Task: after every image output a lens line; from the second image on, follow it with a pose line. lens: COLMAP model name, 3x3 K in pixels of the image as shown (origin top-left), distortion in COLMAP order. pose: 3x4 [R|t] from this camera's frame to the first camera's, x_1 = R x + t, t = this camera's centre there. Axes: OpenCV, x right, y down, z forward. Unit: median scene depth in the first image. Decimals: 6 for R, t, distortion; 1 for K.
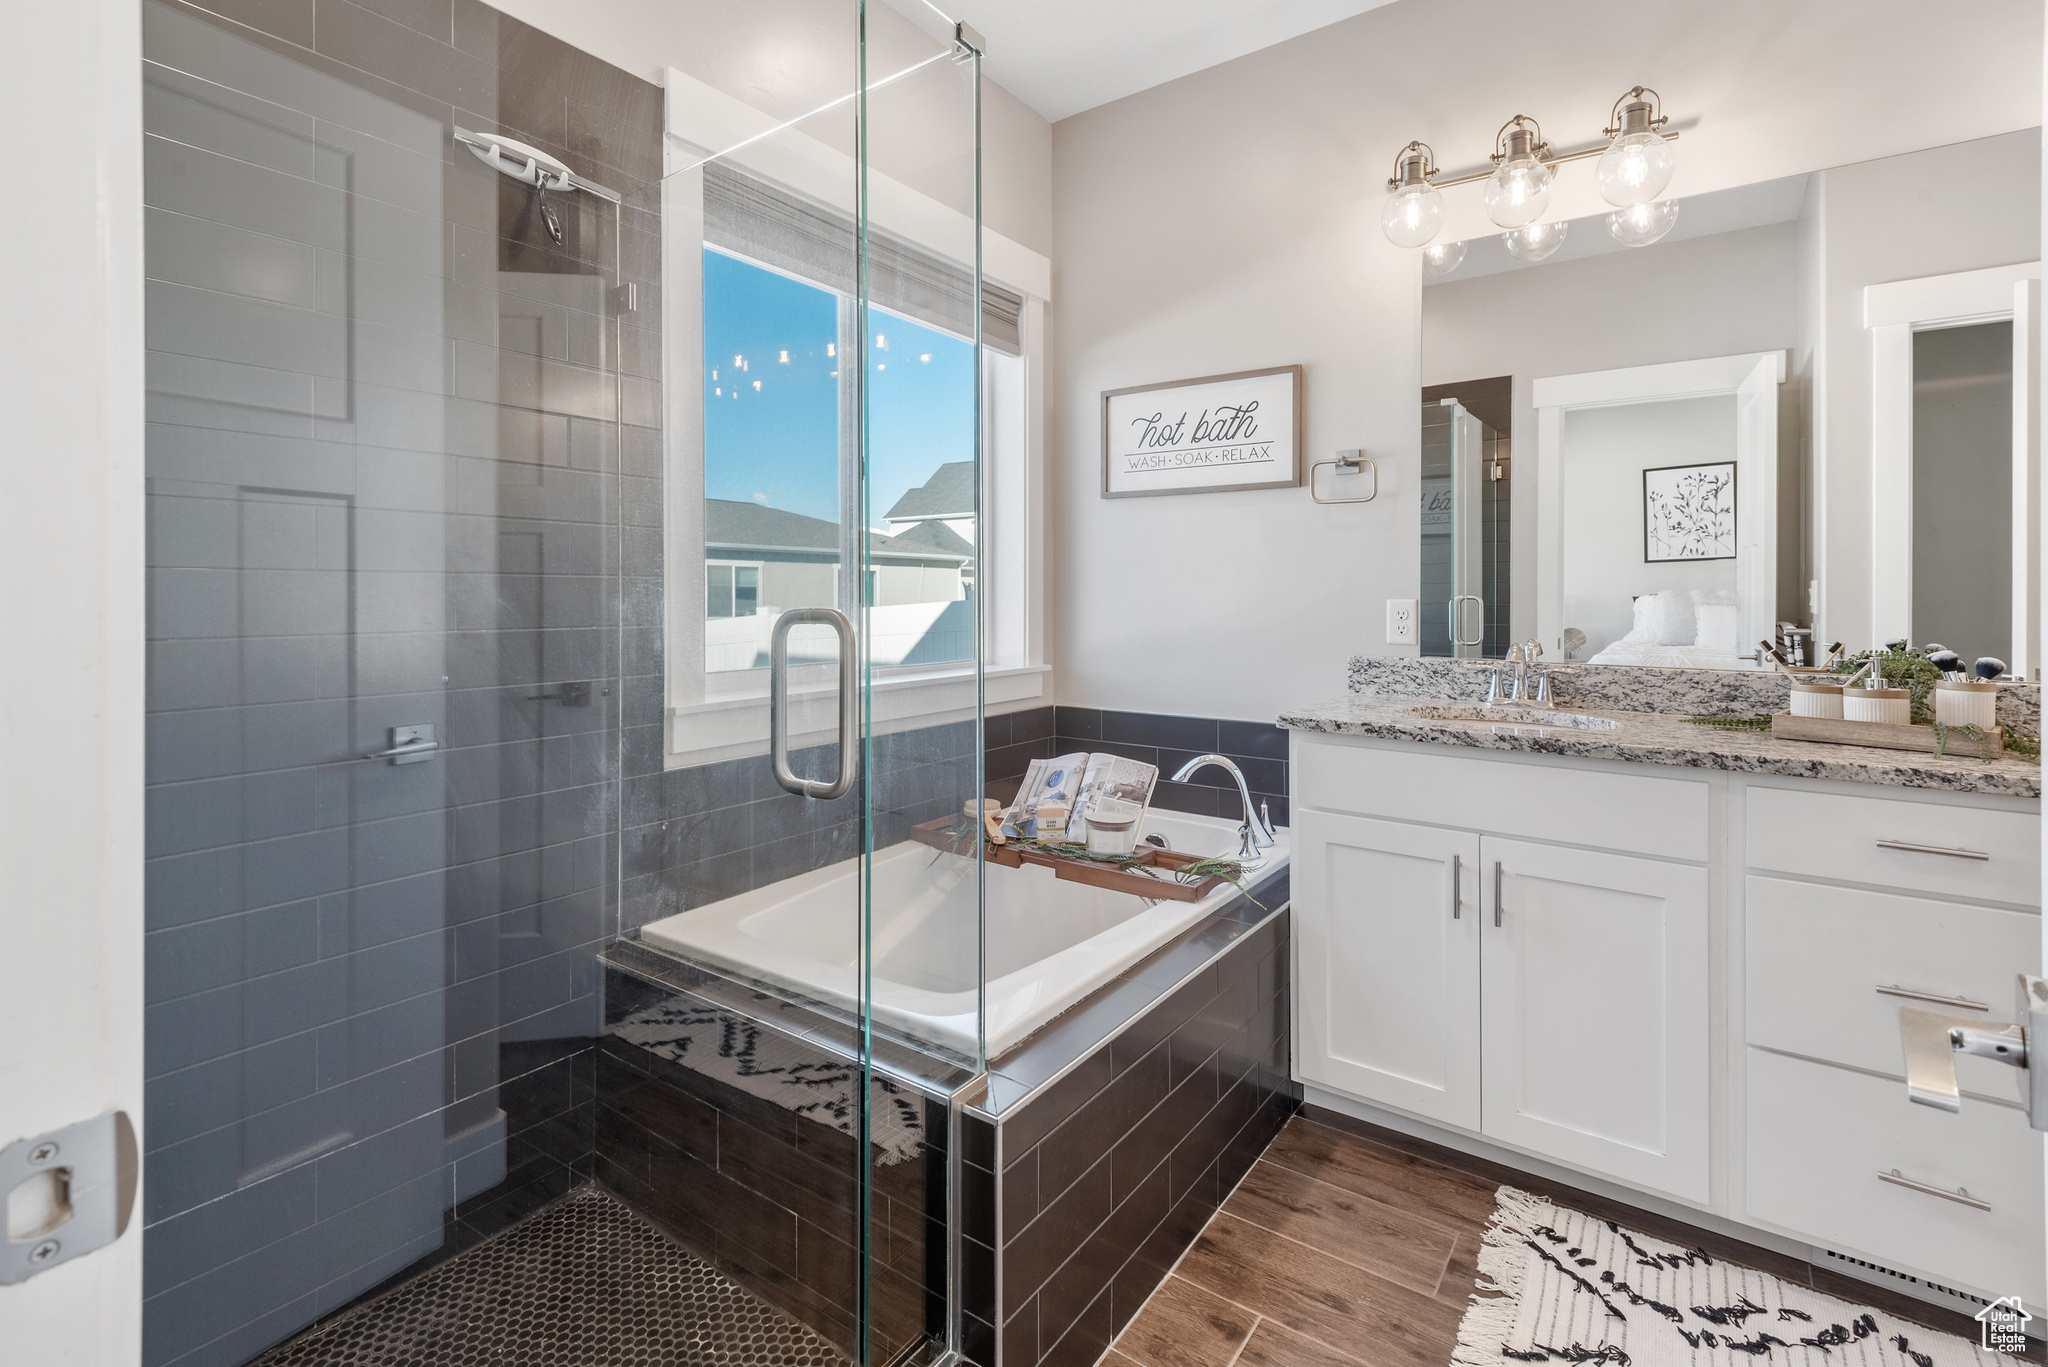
lens RADIAL K [[941.0, 0, 1017.1], [0, 941.0, 632.2], [0, 0, 1]] dist [0.010410, -0.000643]
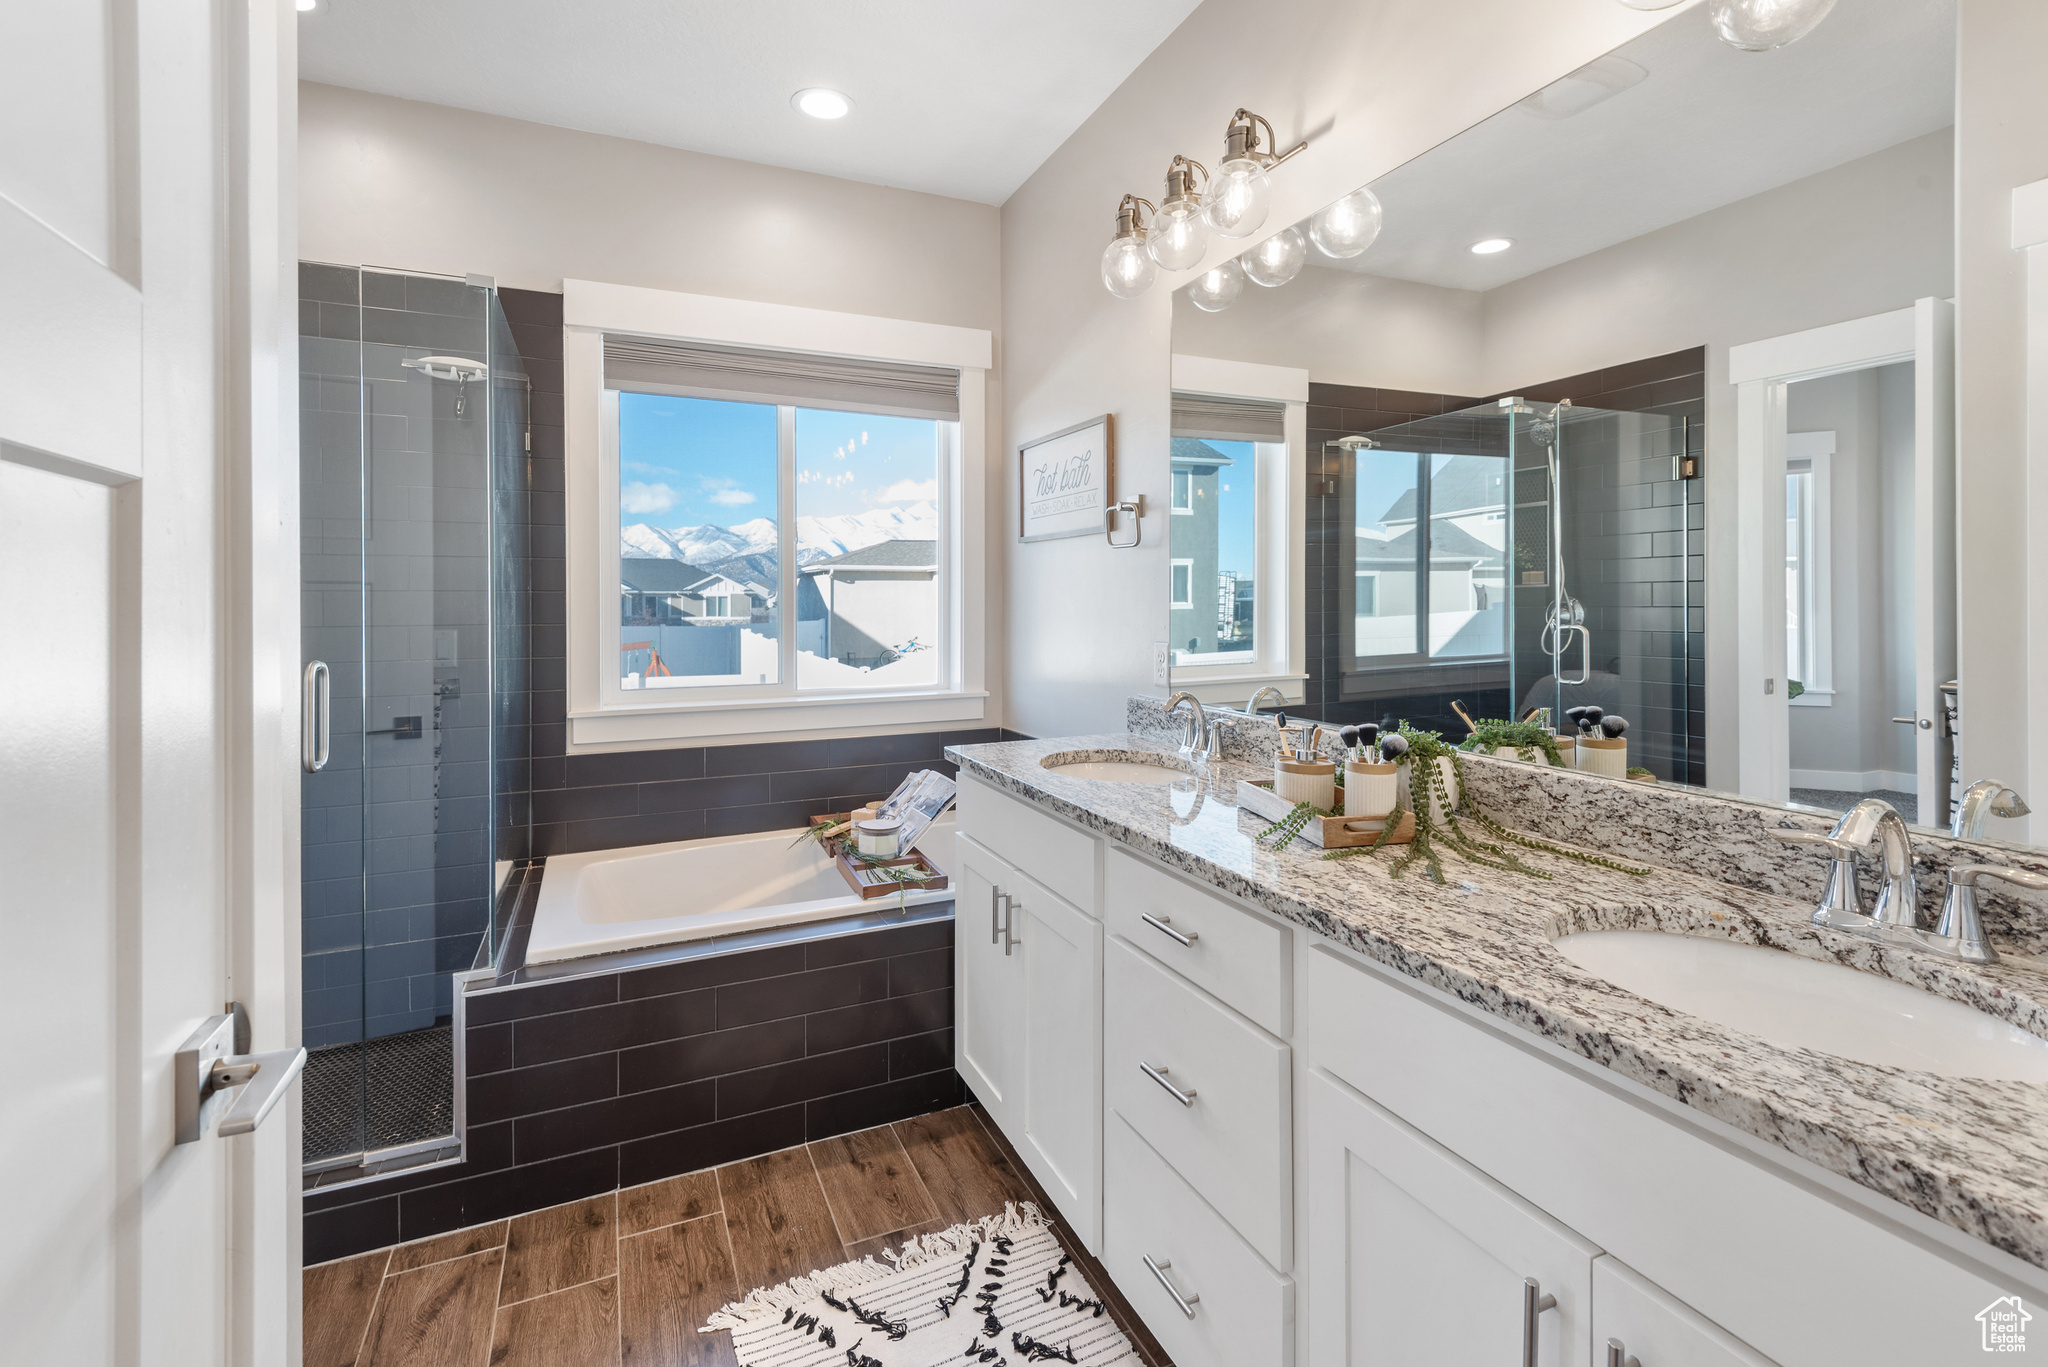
lens RADIAL K [[933.3, 0, 1027.5], [0, 933.3, 645.2], [0, 0, 1]] dist [0.046416, 0.000112]
pose [[0.868339, 0.017480, -0.495663, 1.068232], [-0.012999, 0.999838, 0.012487, -0.057745], [0.495800, -0.004400, 0.868425, 0.074961]]
